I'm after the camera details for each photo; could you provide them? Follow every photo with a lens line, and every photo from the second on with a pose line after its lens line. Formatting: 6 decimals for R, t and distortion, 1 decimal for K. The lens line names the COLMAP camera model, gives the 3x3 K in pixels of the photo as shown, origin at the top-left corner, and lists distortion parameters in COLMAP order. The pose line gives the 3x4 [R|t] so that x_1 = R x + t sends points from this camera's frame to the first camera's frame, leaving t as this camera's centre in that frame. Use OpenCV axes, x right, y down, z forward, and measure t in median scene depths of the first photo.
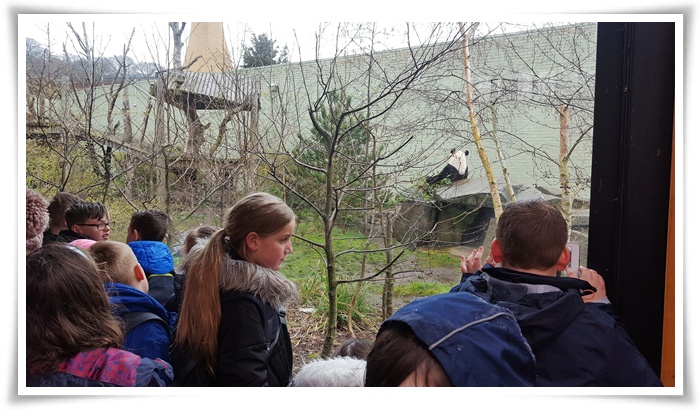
lens RADIAL K [[887.0, 0, 350.0], [0, 887.0, 223.9], [0, 0, 1]] dist [0.030540, 0.043853]
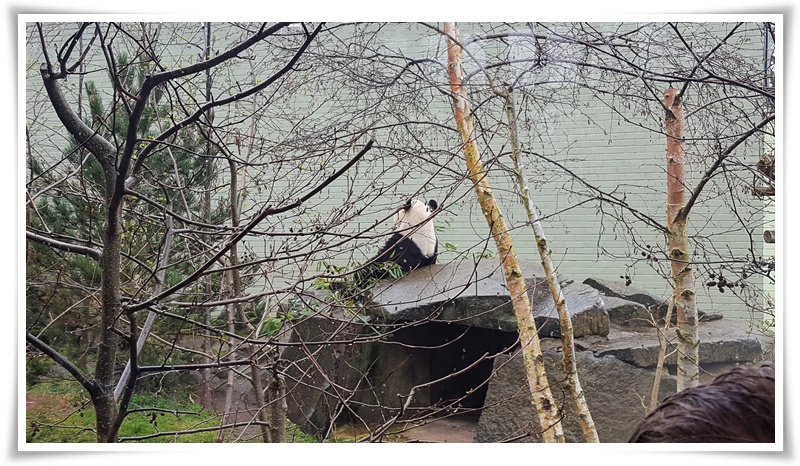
lens RADIAL K [[1013.7, 0, 400.0], [0, 1013.7, 254.6], [0, 0, 1]] dist [0.030540, 0.043853]
pose [[0.970233, -0.015818, 0.241655, -0.008642], [0.029180, 0.998230, -0.051815, -0.032002], [-0.240408, 0.057324, 0.968978, 0.544374]]
